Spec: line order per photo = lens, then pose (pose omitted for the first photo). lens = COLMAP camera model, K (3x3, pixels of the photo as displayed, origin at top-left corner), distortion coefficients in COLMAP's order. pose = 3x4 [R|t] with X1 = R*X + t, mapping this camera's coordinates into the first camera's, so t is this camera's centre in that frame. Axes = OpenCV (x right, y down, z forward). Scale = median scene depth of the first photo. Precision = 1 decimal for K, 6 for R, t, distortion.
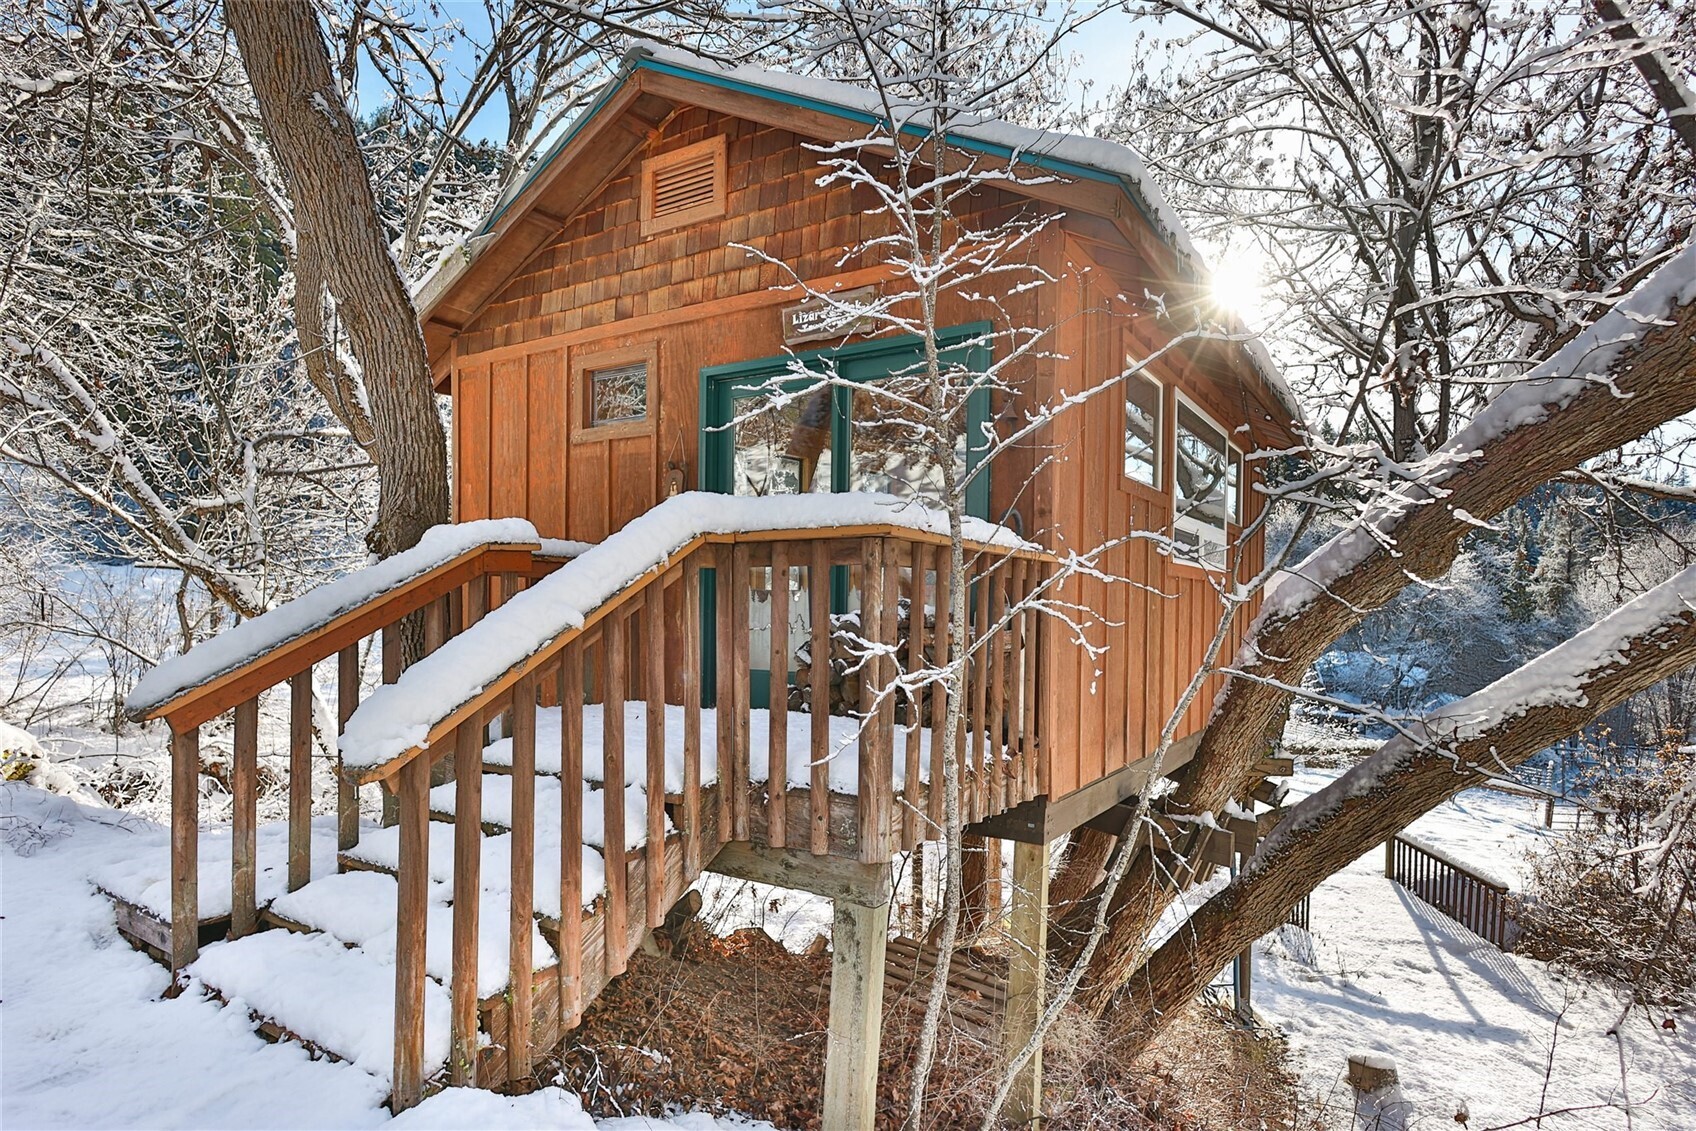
lens RADIAL K [[852.6, 0, 848.0], [0, 852.6, 565.5], [0, 0, 1]] dist [0.000525, 0.000514]
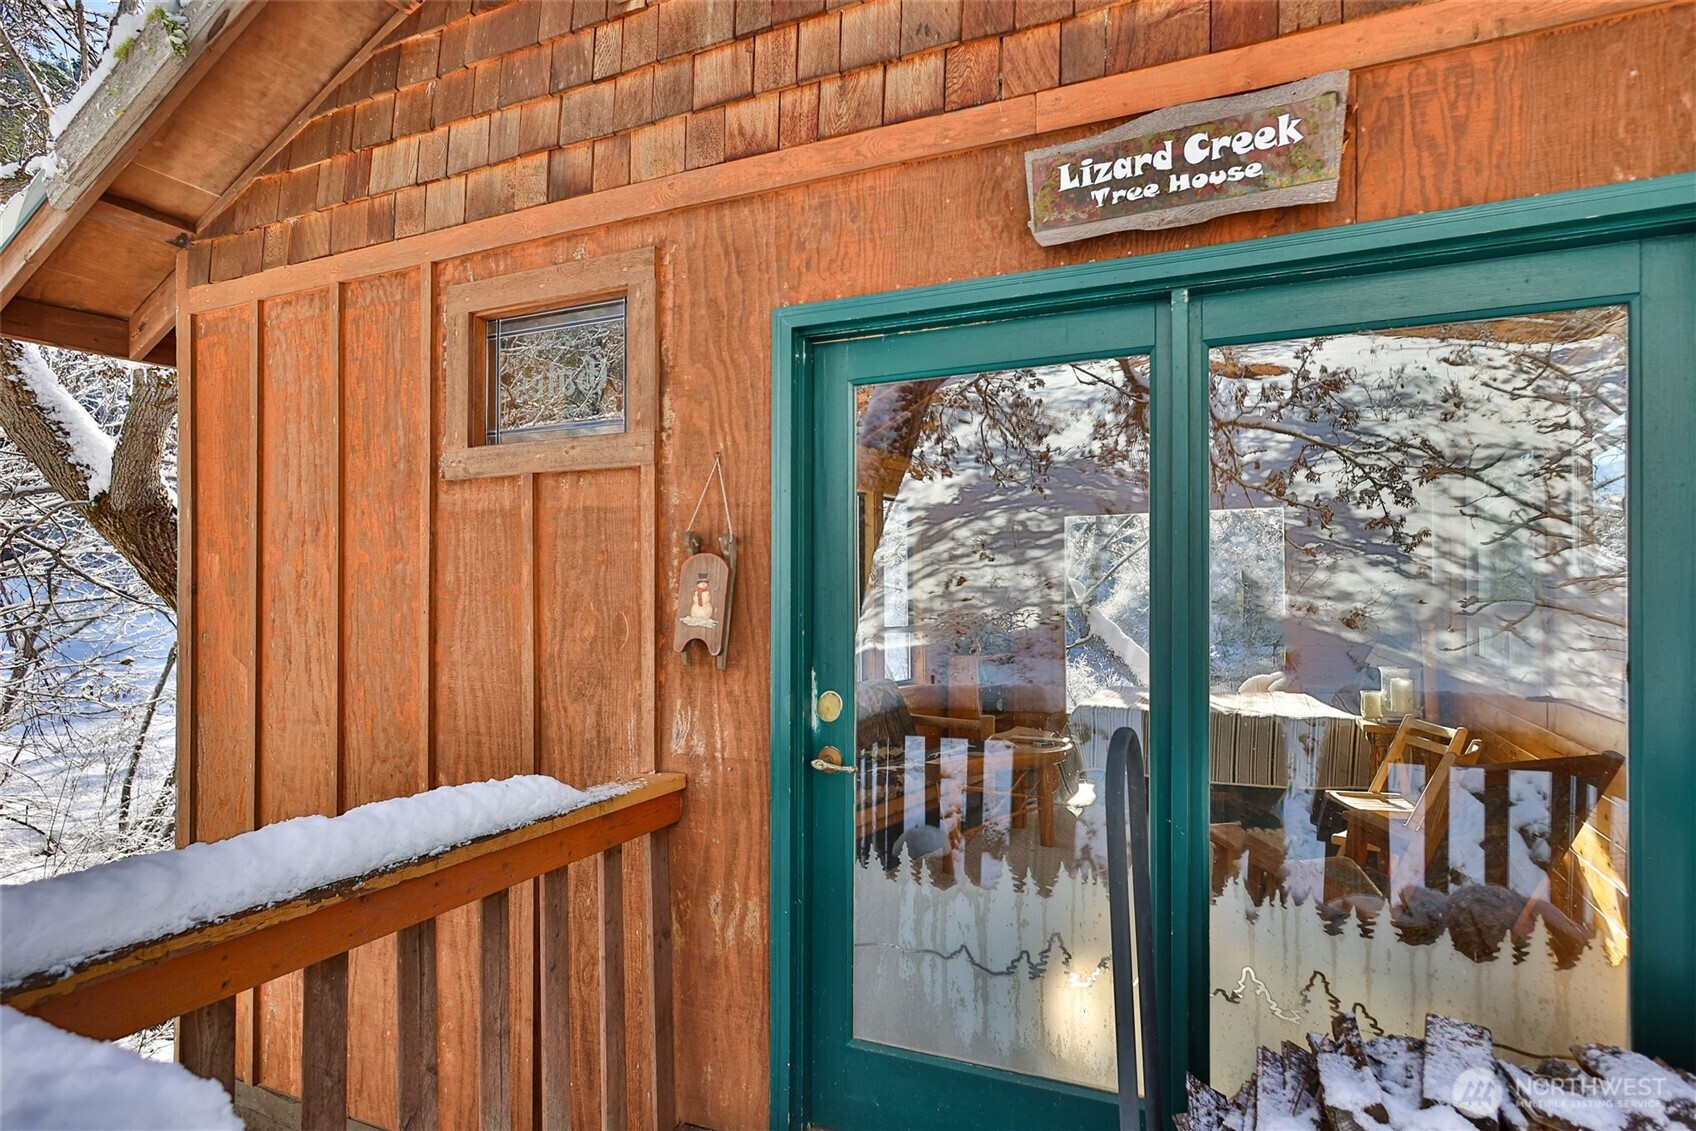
lens RADIAL K [[852.6, 0, 848.0], [0, 852.6, 565.5], [0, 0, 1]] dist [0.000525, 0.000514]
pose [[0.990535, -0.004858, 0.137171, -0.182791], [0.005260, 0.999983, -0.002571, -0.099989], [-0.137156, 0.003268, 0.990544, 0.551470]]
